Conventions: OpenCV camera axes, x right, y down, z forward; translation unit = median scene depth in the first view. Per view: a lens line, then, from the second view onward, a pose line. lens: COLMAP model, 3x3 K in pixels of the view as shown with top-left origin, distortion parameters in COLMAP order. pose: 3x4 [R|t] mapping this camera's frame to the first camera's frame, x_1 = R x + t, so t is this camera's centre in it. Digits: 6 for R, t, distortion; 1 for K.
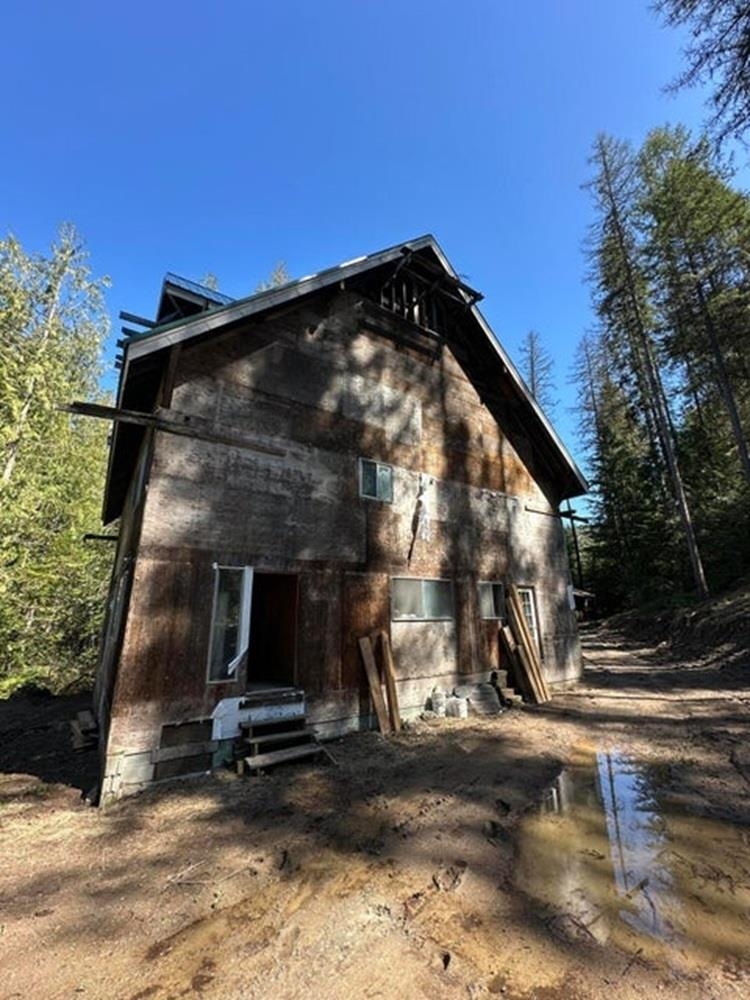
lens RADIAL K [[399.7, 0, 375.0], [0, 399.7, 500.0], [0, 0, 1]] dist [-0.001636, 0.000141]
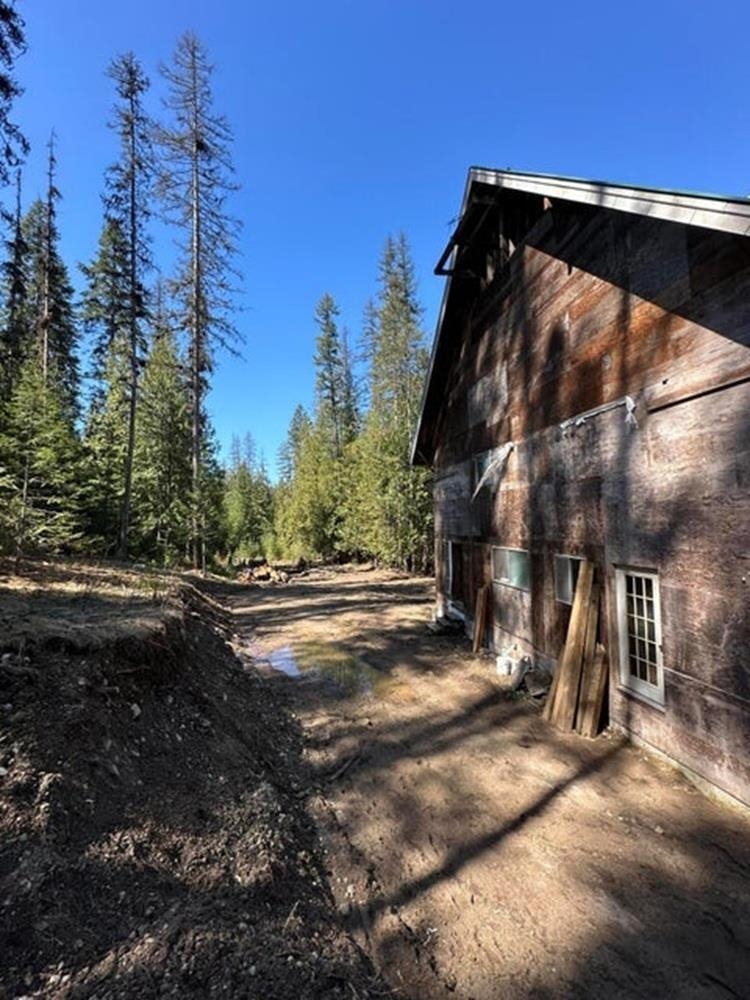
lens RADIAL K [[399.7, 0, 375.0], [0, 399.7, 500.0], [0, 0, 1]] dist [-0.001636, 0.000141]
pose [[-0.415039, -0.053151, -0.908250, 1.238528], [0.242248, 0.955798, -0.166633, 0.161915], [0.876960, -0.289181, -0.383818, 1.120638]]
